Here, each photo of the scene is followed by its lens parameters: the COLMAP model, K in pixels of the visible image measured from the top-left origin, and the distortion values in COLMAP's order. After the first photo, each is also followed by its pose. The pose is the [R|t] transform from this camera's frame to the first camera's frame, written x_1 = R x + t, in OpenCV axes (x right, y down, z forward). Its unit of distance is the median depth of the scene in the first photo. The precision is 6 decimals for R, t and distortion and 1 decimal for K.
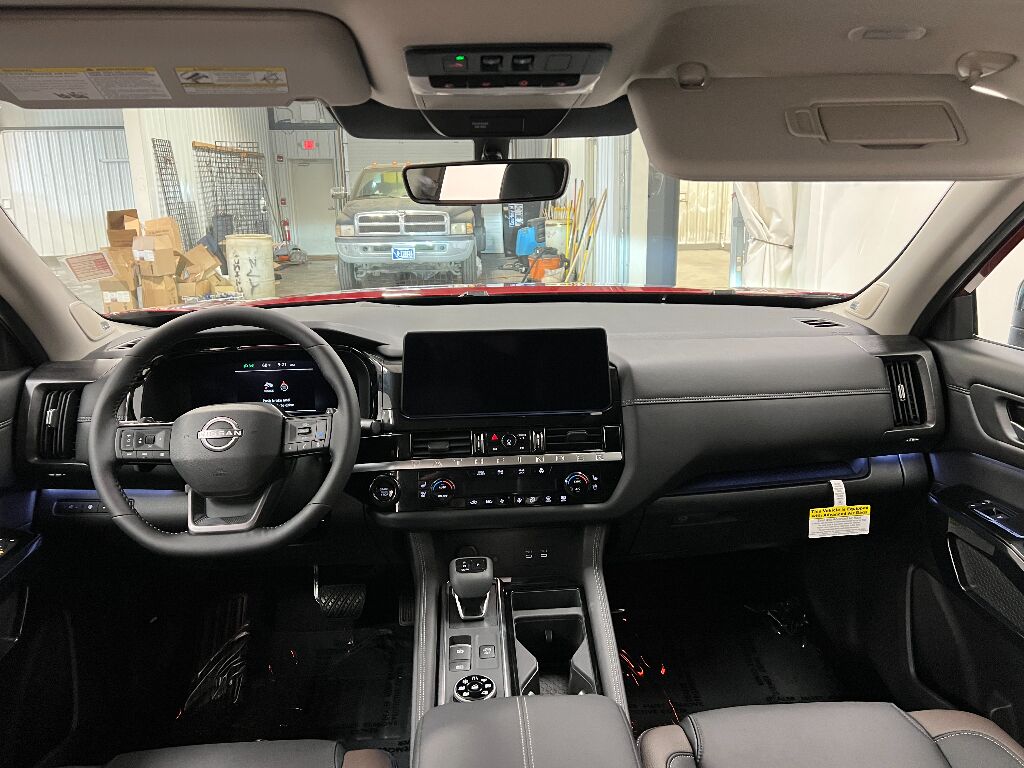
lens RADIAL K [[771.4, 0, 525.7], [0, 771.4, 388.4], [0, 0, 1]] dist [0.090616, -0.118266]
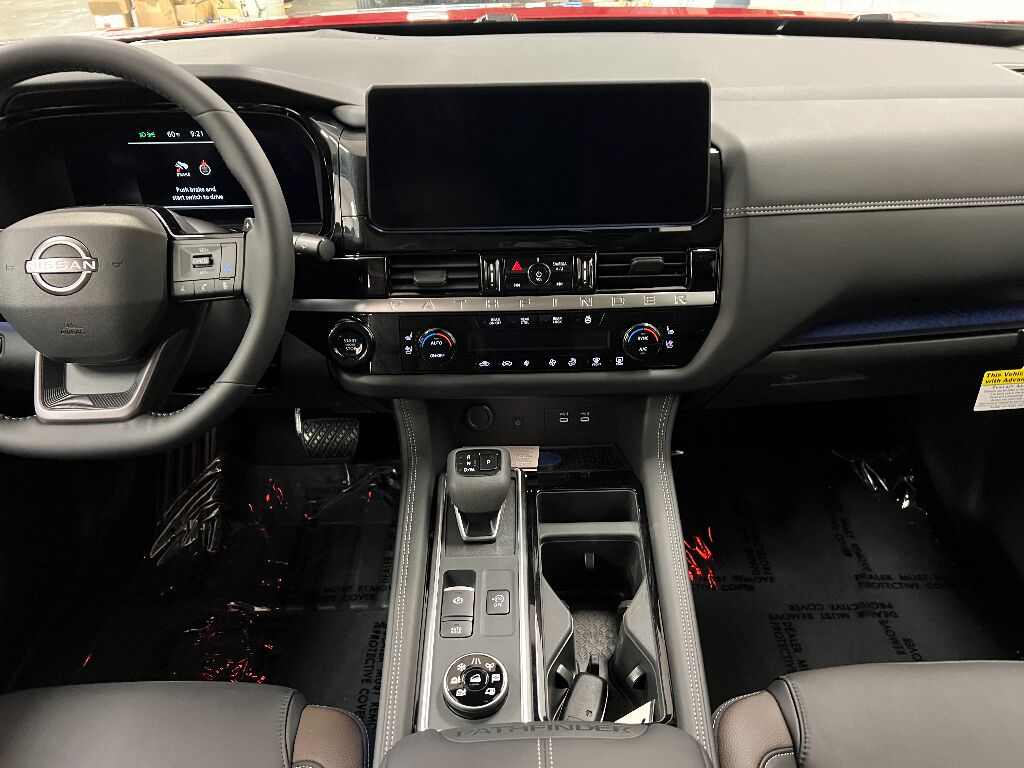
lens RADIAL K [[766.3, 0, 515.2], [0, 766.3, 387.6], [0, 0, 1]] dist [0.083179, -0.115315]
pose [[0.997966, 0.032993, -0.054551, -0.003780], [-0.014224, 0.949335, 0.313944, -0.040349], [0.062145, -0.312529, 0.947873, 0.364371]]
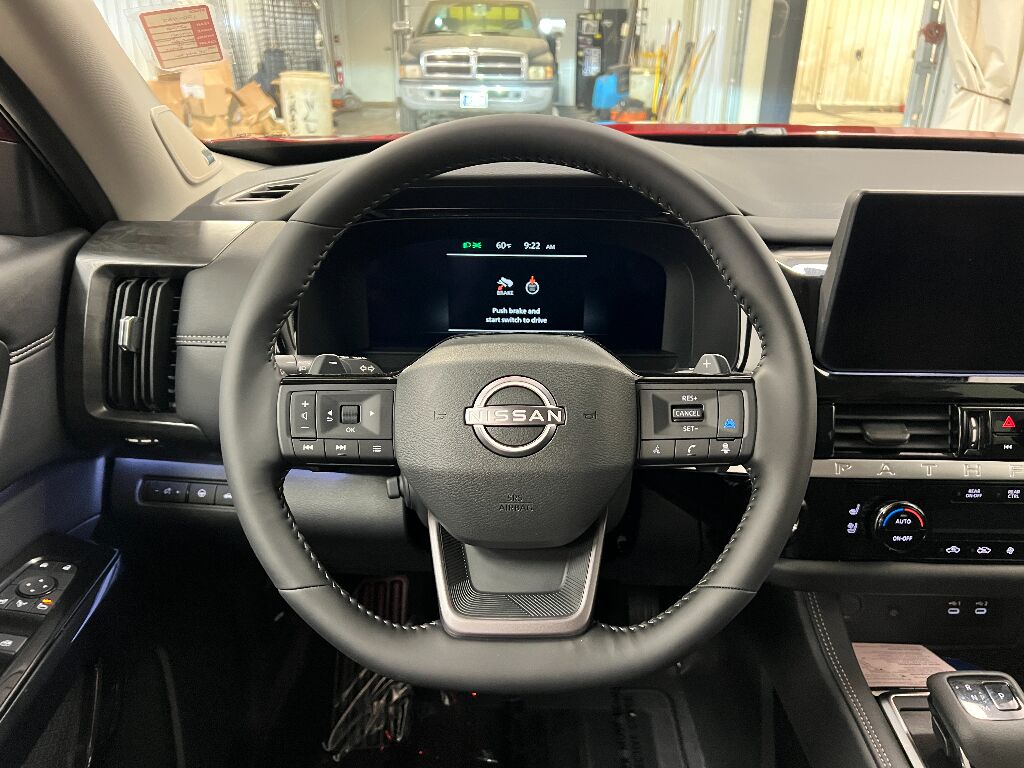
lens RADIAL K [[766.3, 0, 515.2], [0, 766.3, 387.6], [0, 0, 1]] dist [0.083179, -0.115315]
pose [[0.997190, 0.054838, -0.051037, -0.321883], [-0.045380, 0.984245, 0.170889, -0.026442], [0.059604, -0.168093, 0.983968, 0.504777]]
